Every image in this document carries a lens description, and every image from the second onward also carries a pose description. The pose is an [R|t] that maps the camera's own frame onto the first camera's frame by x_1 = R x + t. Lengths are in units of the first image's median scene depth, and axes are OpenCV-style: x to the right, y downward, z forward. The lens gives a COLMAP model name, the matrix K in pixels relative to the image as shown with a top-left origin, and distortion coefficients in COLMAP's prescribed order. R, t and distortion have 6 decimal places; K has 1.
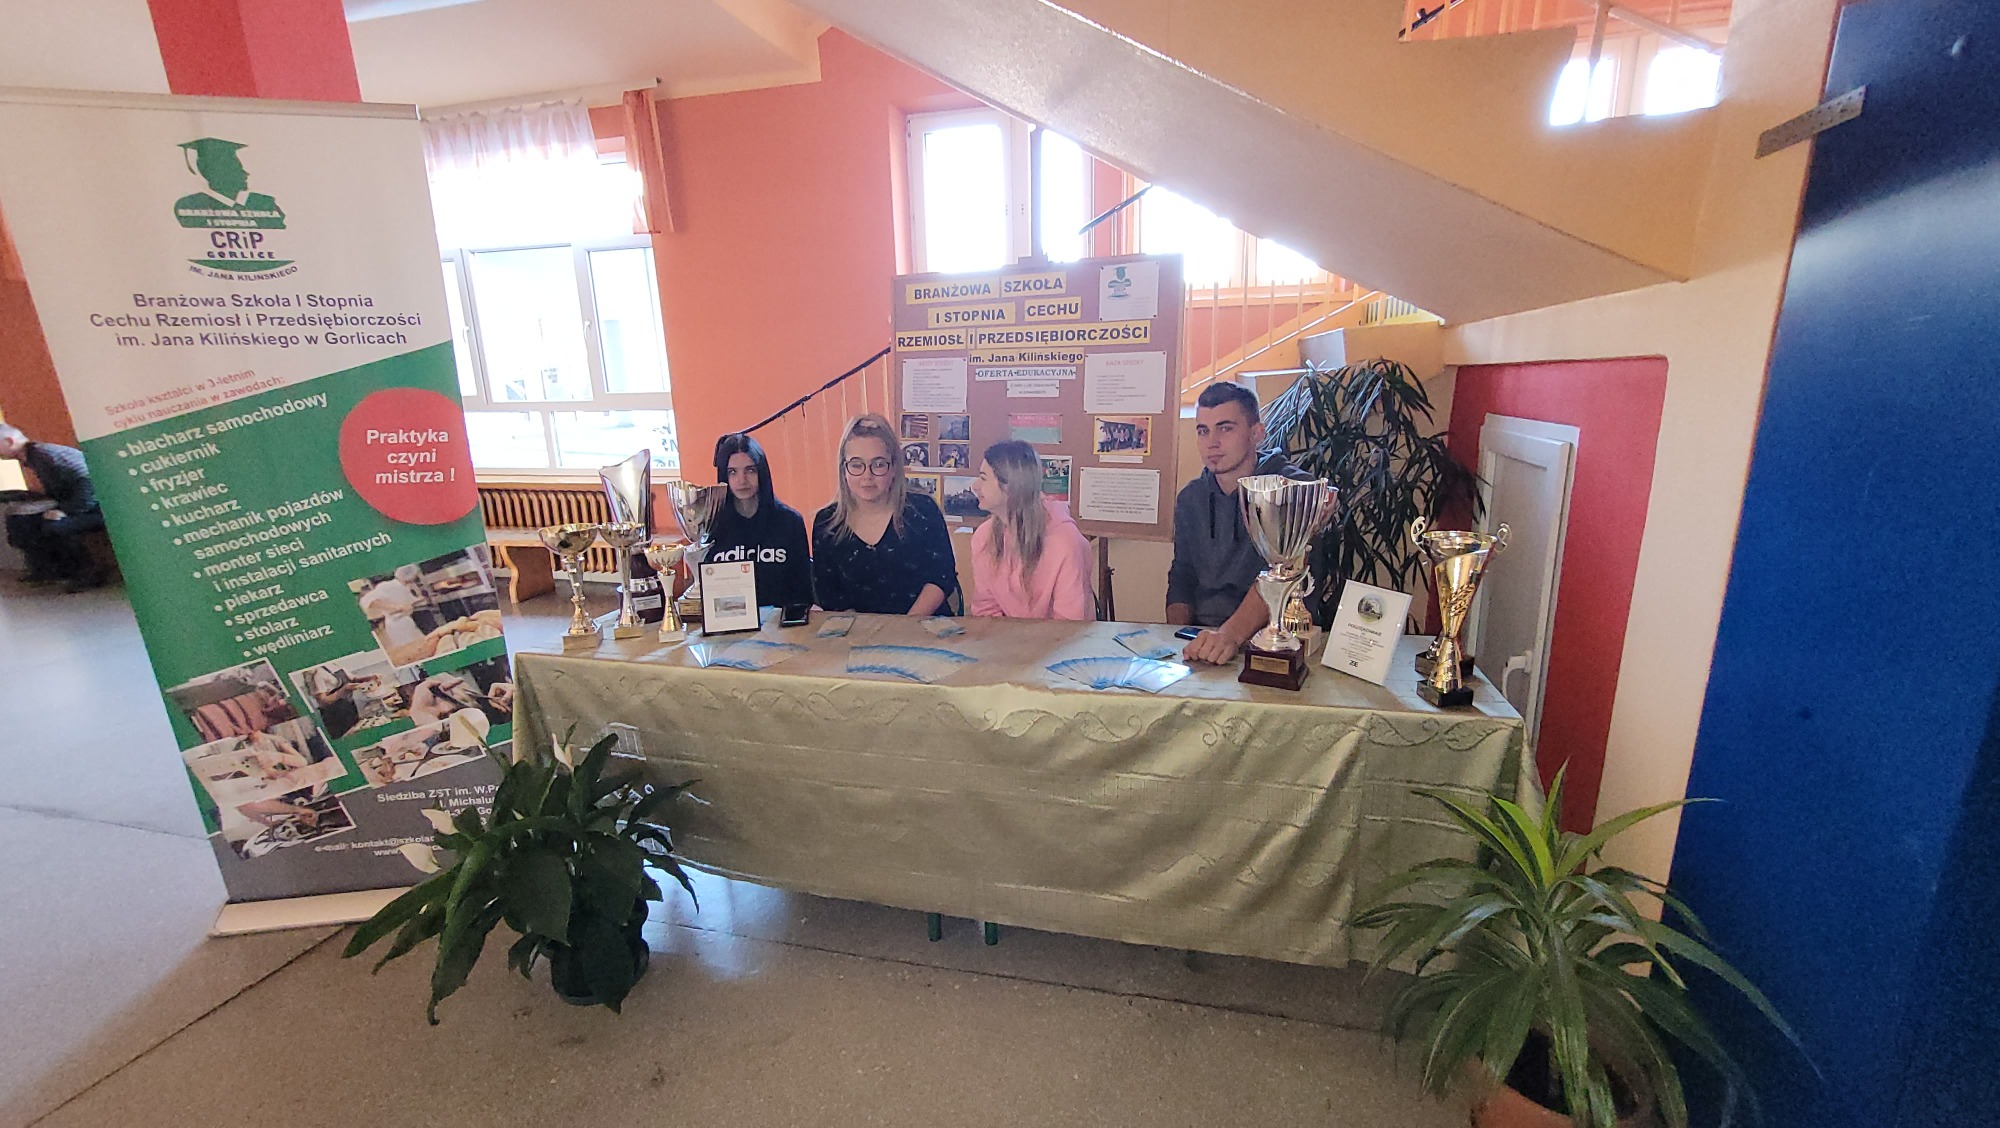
lens RADIAL K [[786.1, 0, 999.6], [0, 786.1, 560.0], [0, 0, 1]] dist [0.001822, 0.000256]
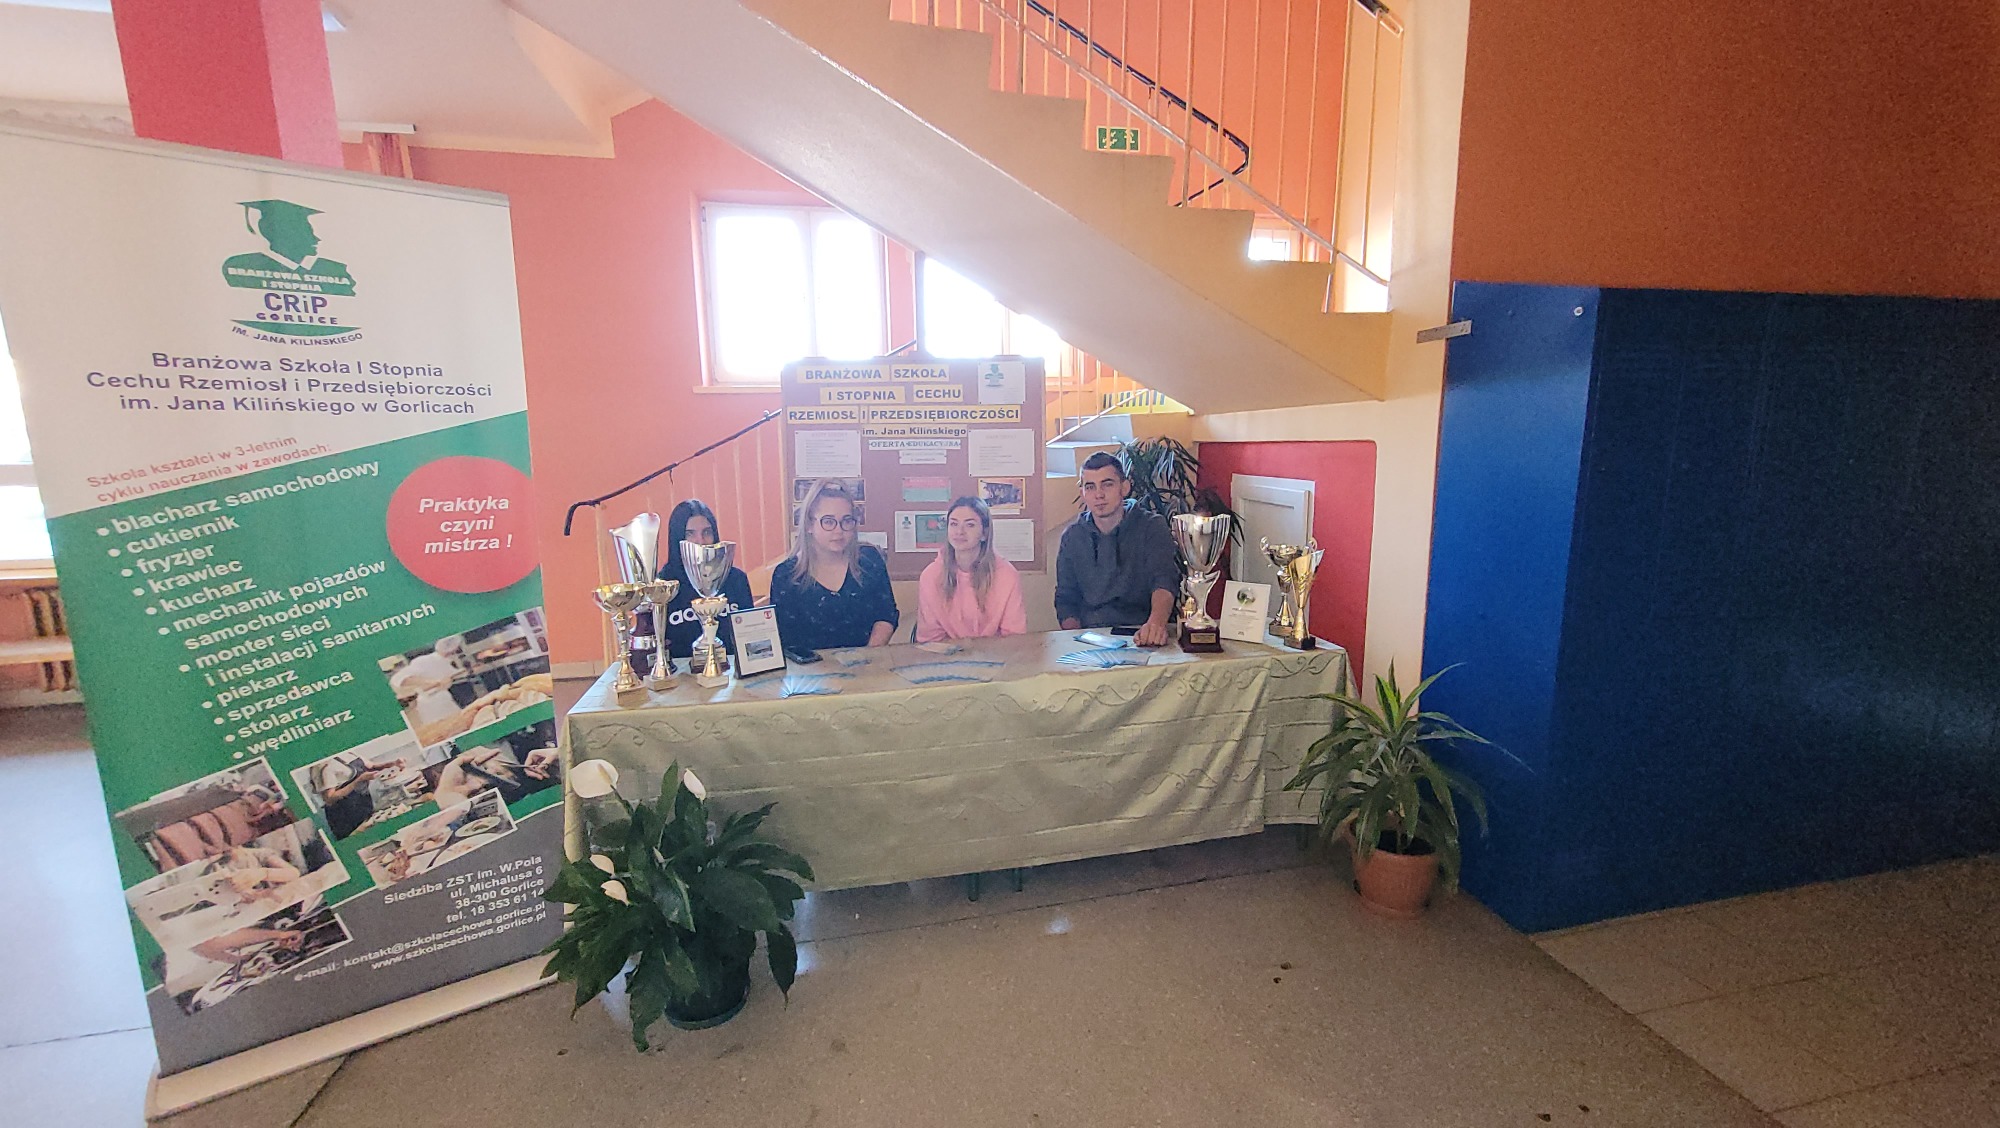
lens RADIAL K [[786.1, 0, 995.5], [0, 786.1, 558.6], [0, 0, 1]] dist [0.001822, 0.000256]
pose [[0.897662, -0.055030, 0.437235, -0.568563], [0.091267, 0.993877, -0.062286, 0.033294], [-0.431130, 0.095817, 0.897188, -0.169492]]
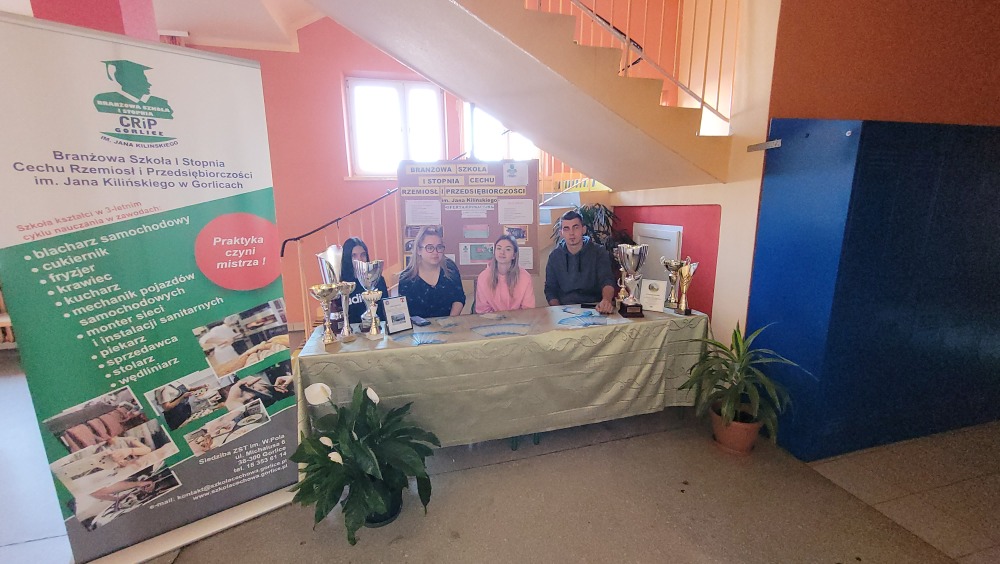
lens RADIAL K [[393.1, 0, 498.0], [0, 393.1, 279.6], [0, 0, 1]] dist [0.001822, 0.000256]
pose [[0.881107, -0.076677, 0.466659, -0.636536], [0.099792, 0.994695, -0.024981, 0.008820], [-0.462268, 0.068580, 0.884084, -0.035199]]
